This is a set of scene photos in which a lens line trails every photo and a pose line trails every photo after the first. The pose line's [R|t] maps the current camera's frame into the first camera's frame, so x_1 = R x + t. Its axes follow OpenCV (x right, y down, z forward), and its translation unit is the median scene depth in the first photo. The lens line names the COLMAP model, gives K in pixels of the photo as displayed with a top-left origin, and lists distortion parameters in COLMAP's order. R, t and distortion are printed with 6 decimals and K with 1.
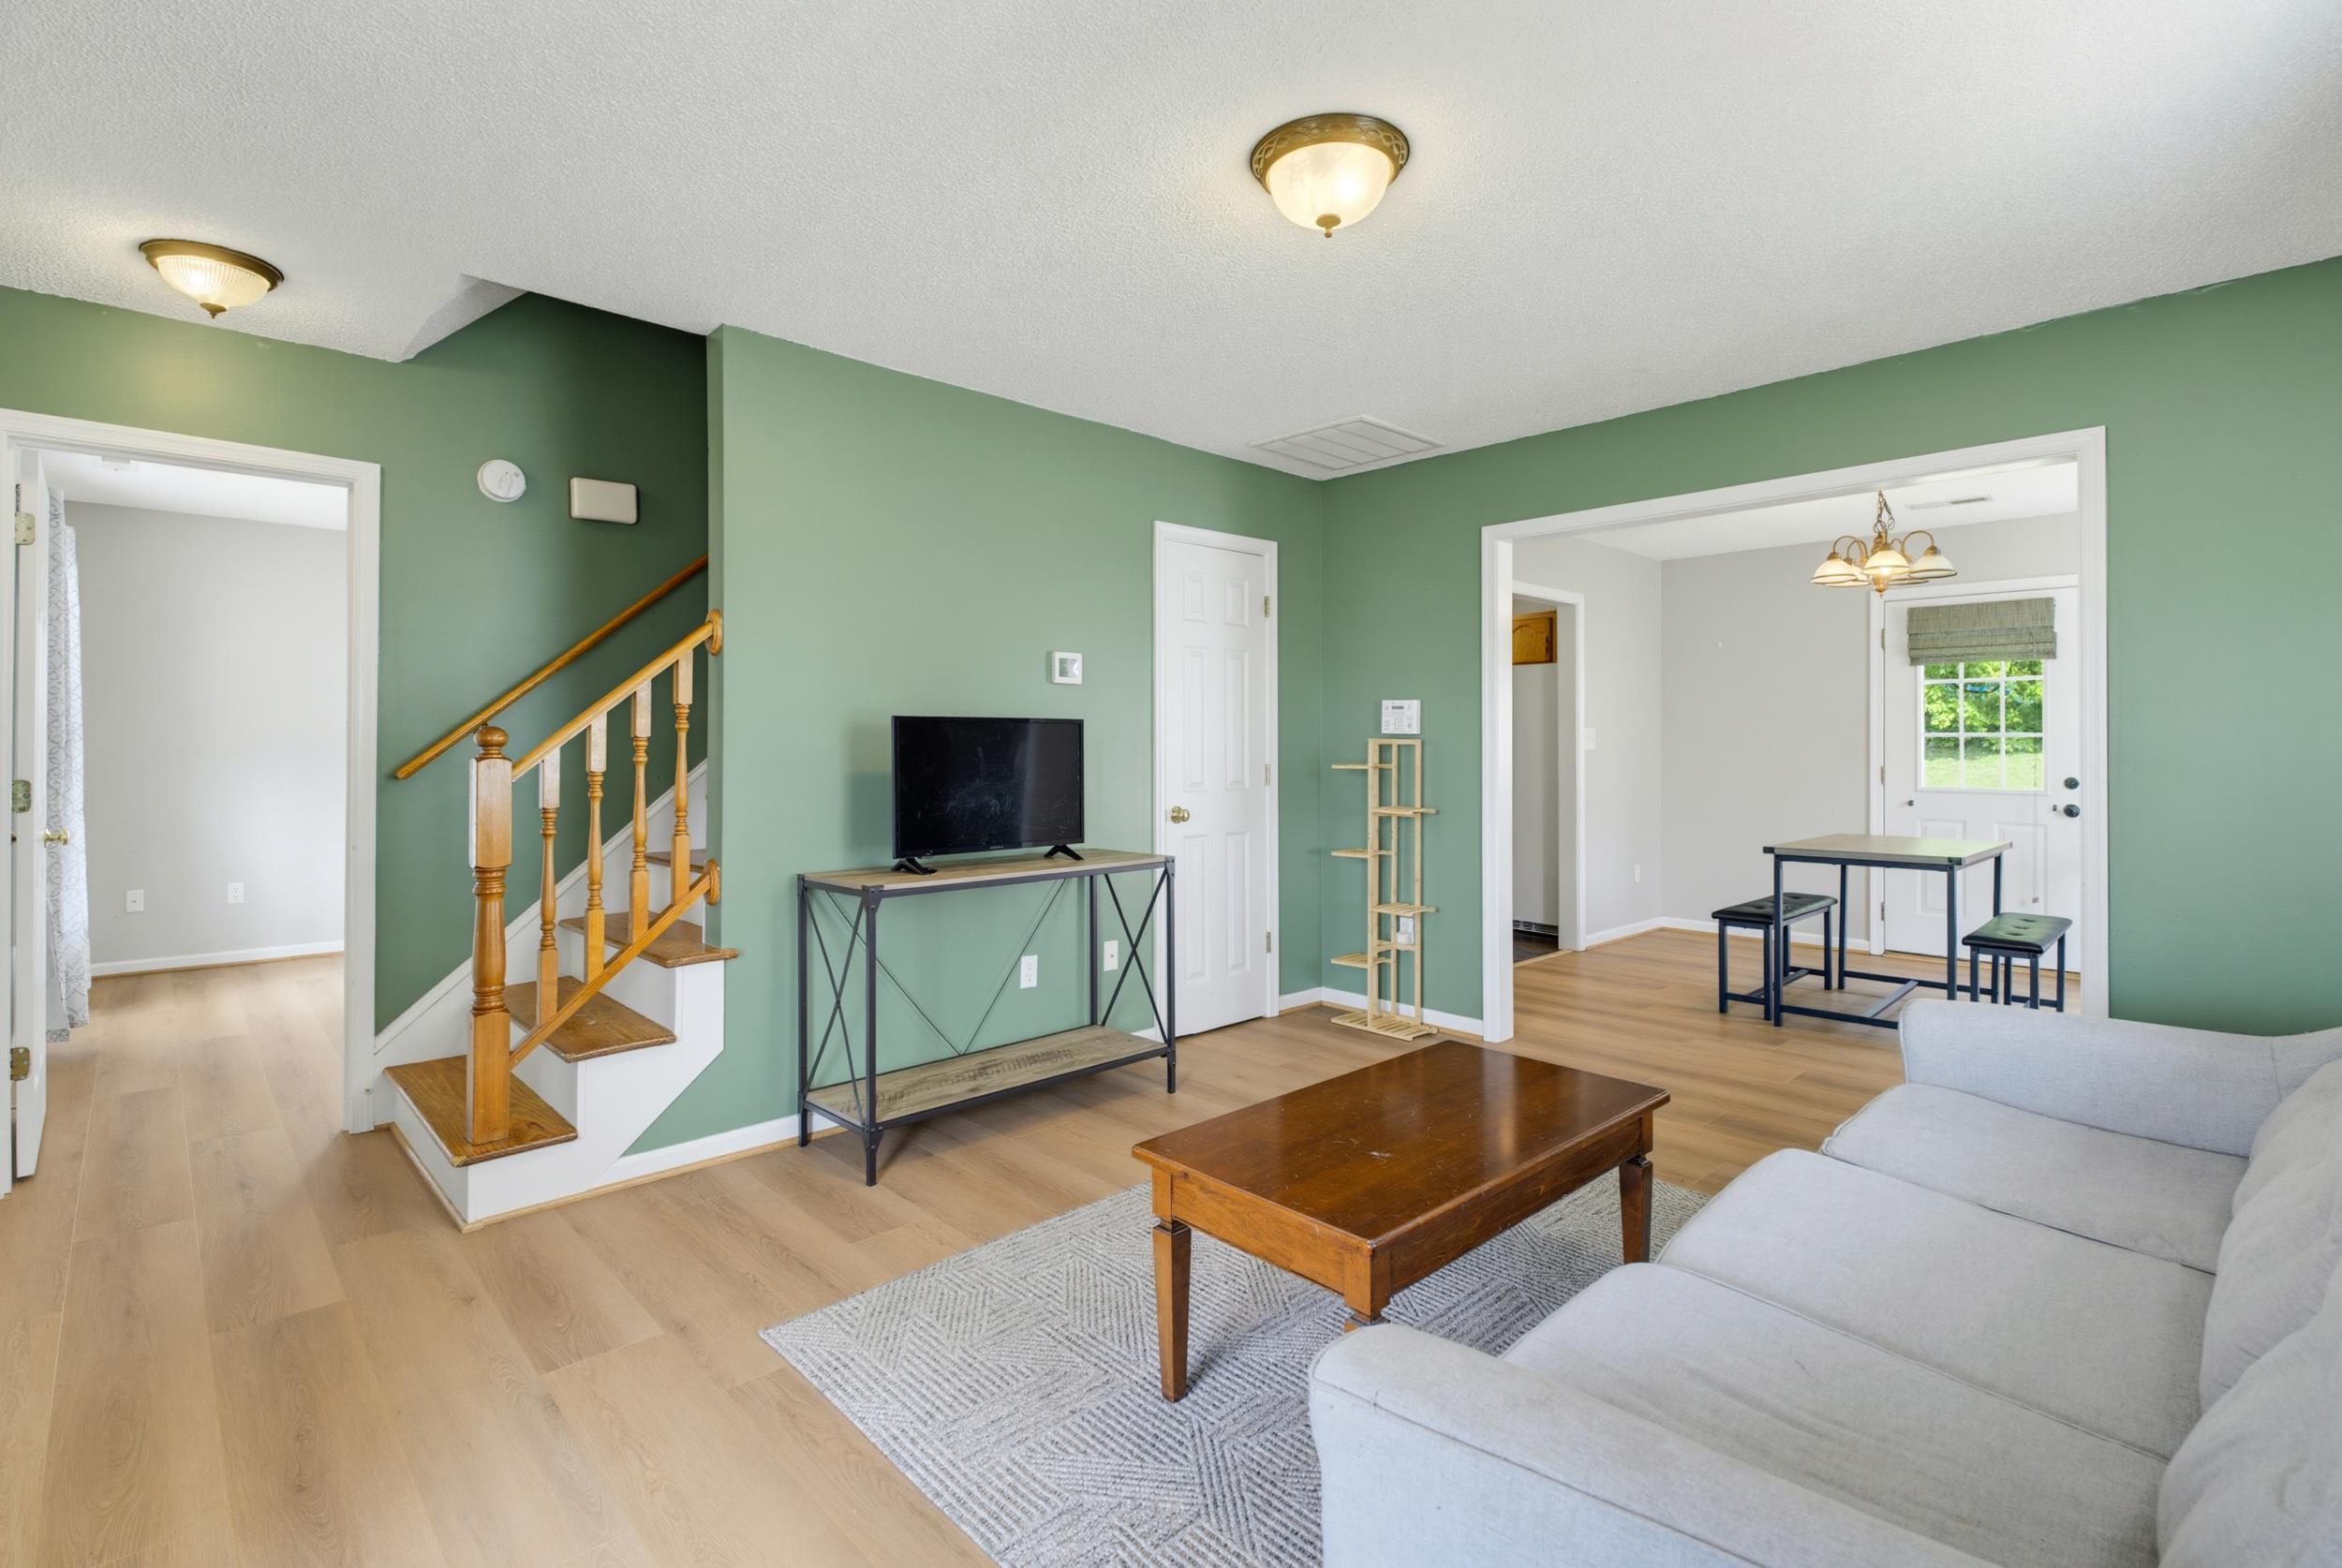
lens RADIAL K [[1096.1, 0, 1182.8], [0, 1096.1, 722.1], [0, 0, 1]] dist [-0.003661, -0.000529]
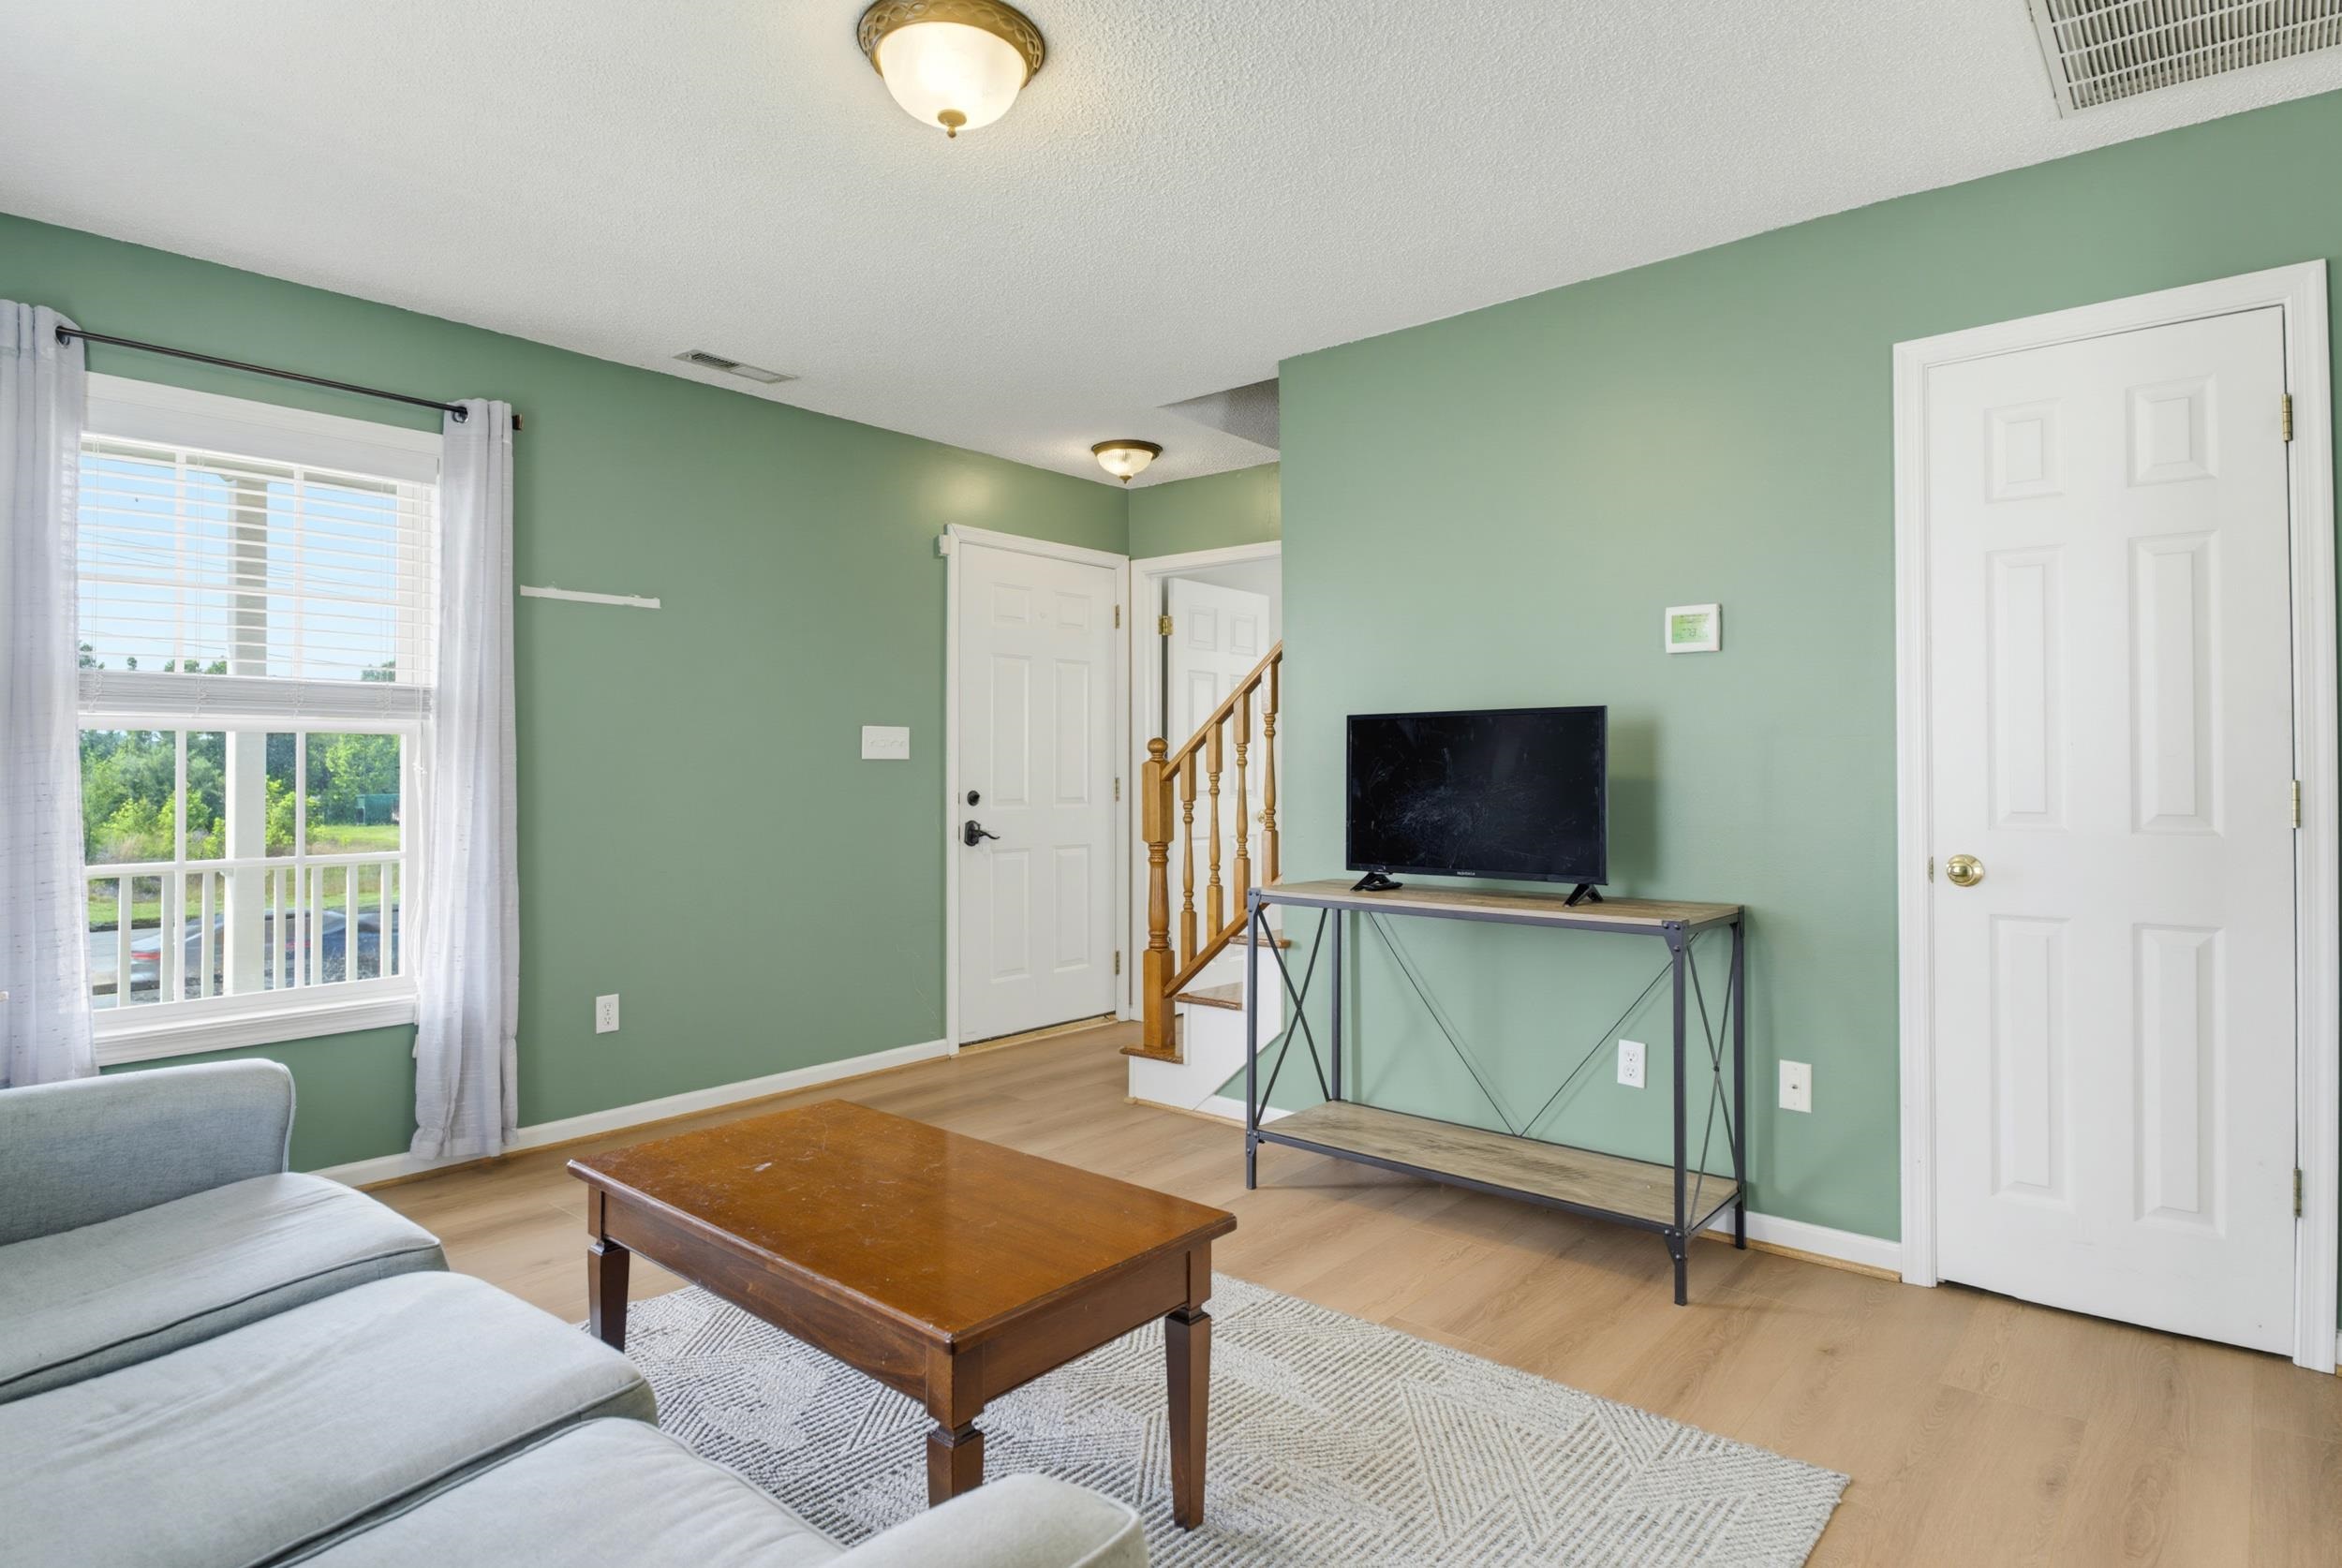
lens RADIAL K [[1254.0, 0, 1177.9], [0, 1254.0, 758.5], [0, 0, 1]] dist [-0.005583, -0.002280]
pose [[0.099661, -0.010027, -0.994971, 0.701083], [0.020810, 0.999752, -0.007990, 0.032851], [0.994804, -0.019909, 0.099845, 0.686322]]
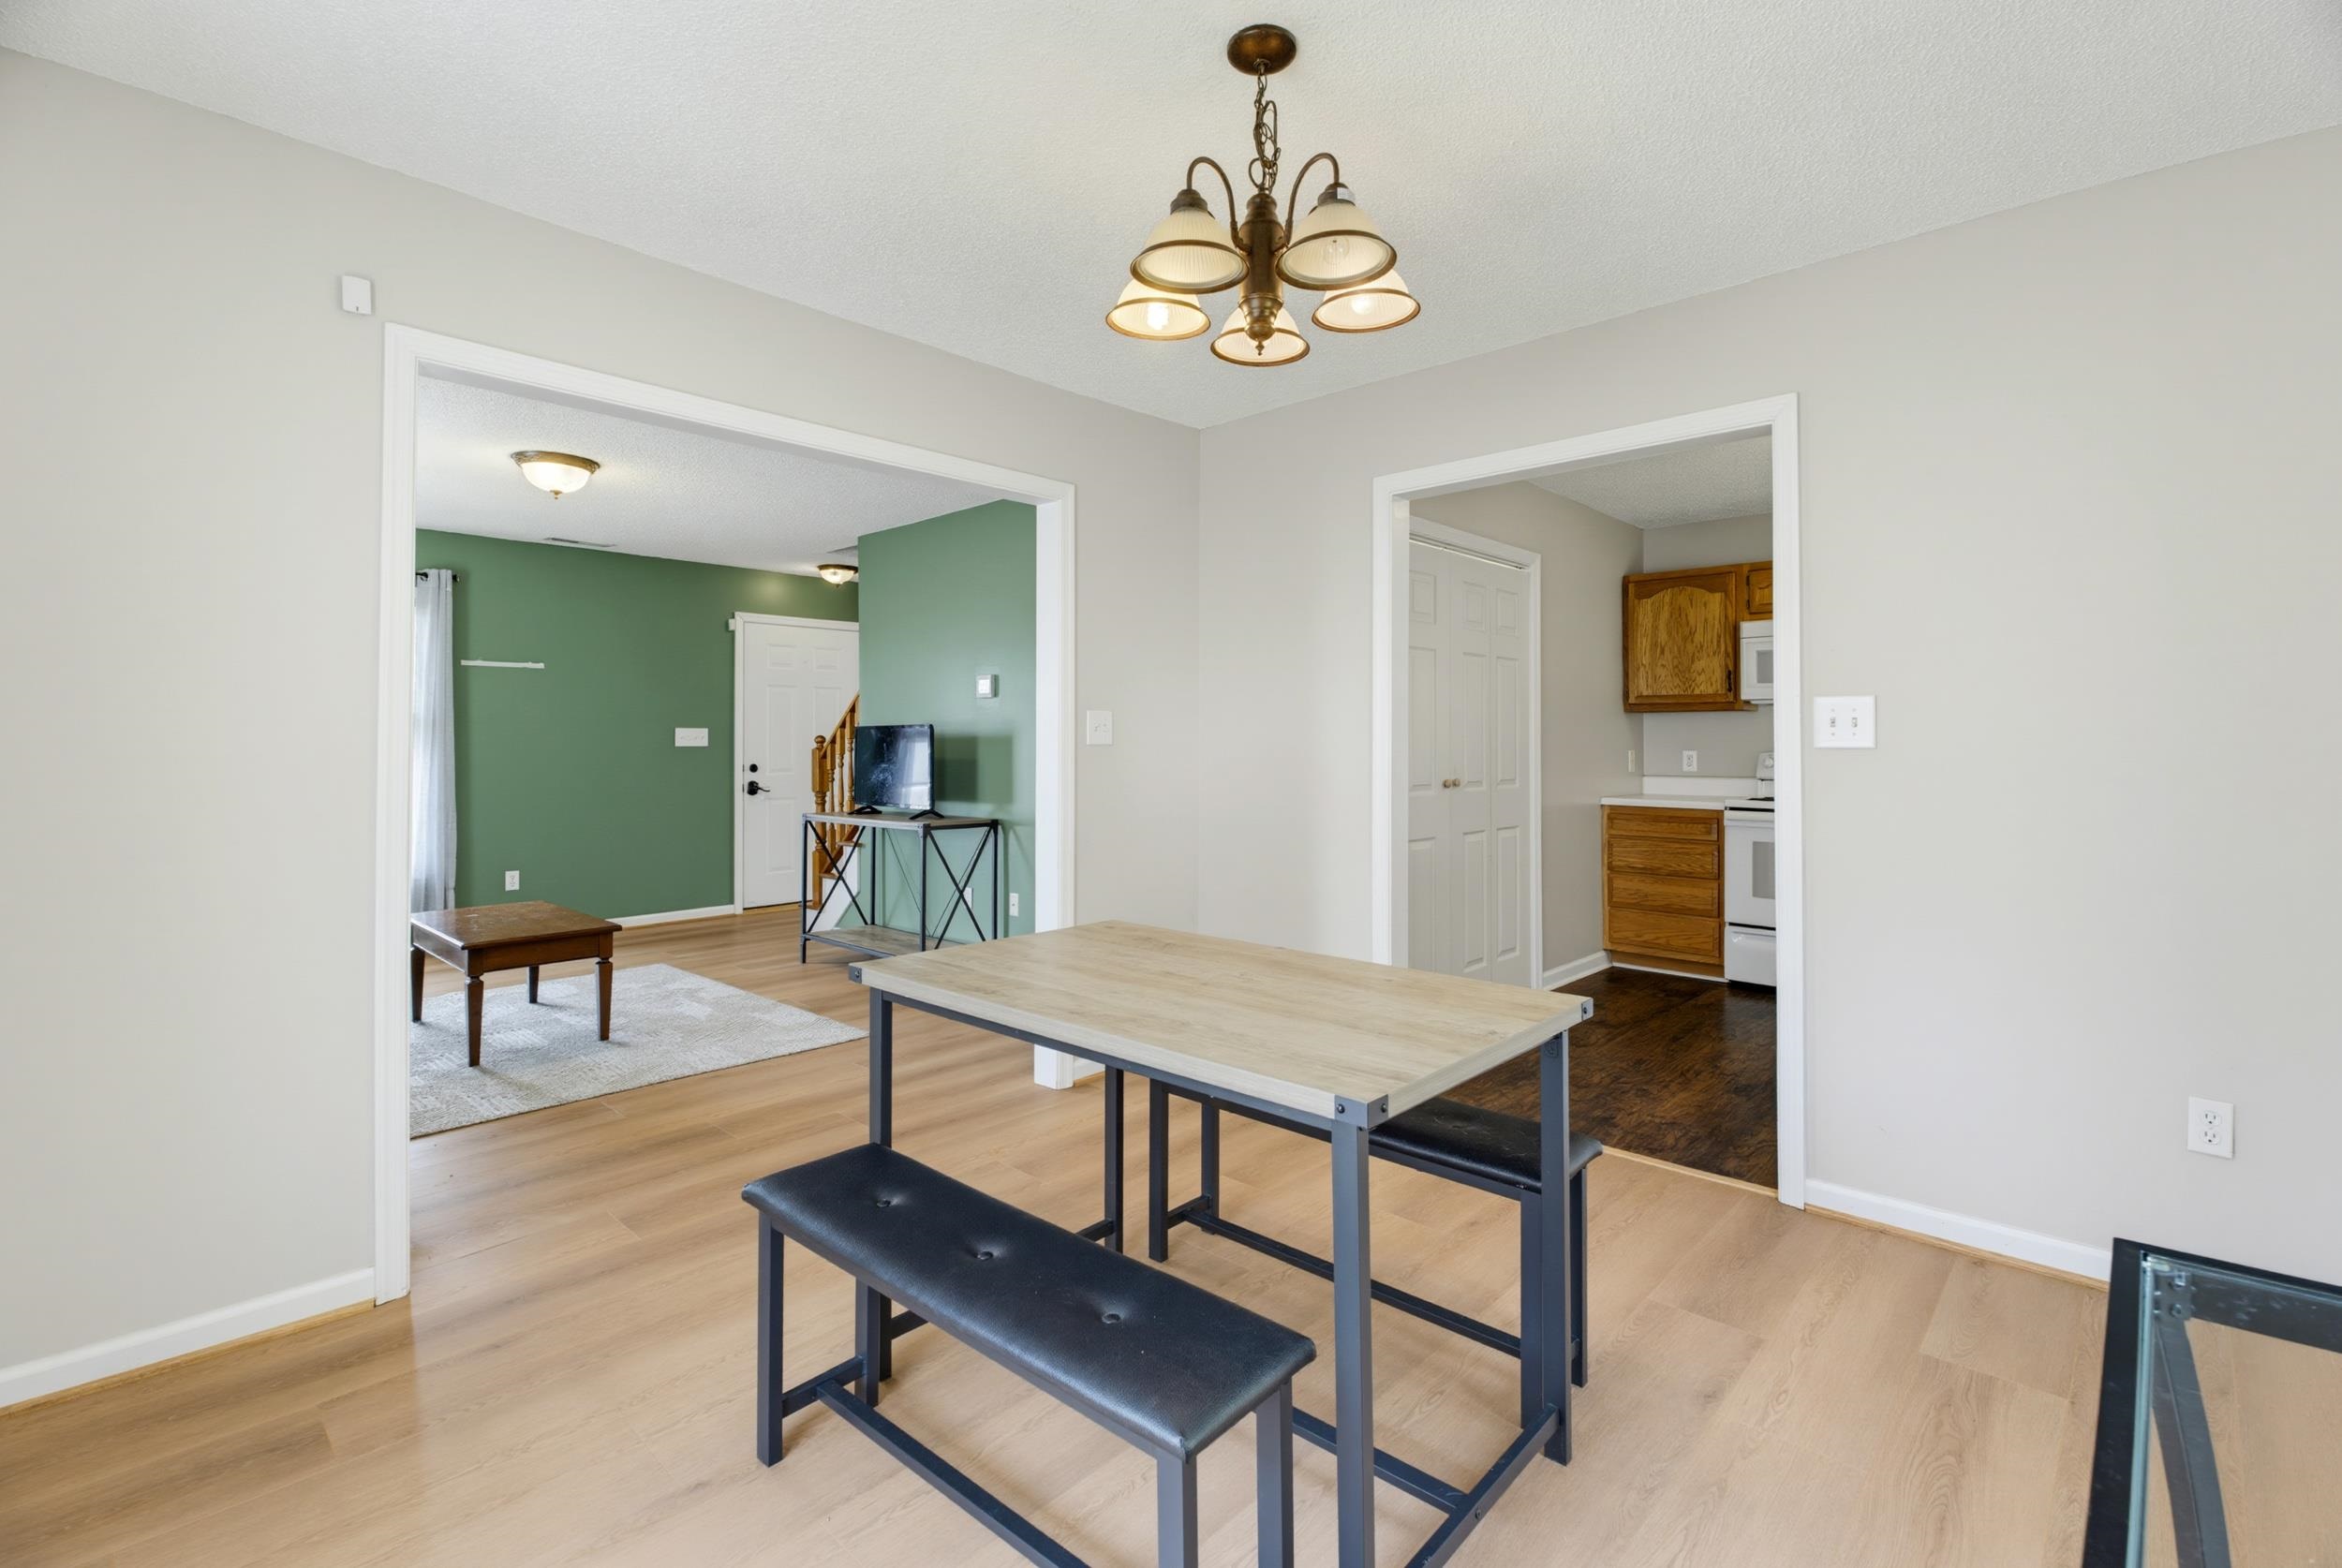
lens RADIAL K [[1048.3, 0, 1182.4], [0, 1048.3, 730.0], [0, 0, 1]] dist [0.000951, -0.004253]
pose [[0.060854, -0.013769, -0.998052, 1.382246], [0.022157, 0.999677, -0.012440, 0.030920], [0.997901, -0.021357, 0.061139, 1.311622]]
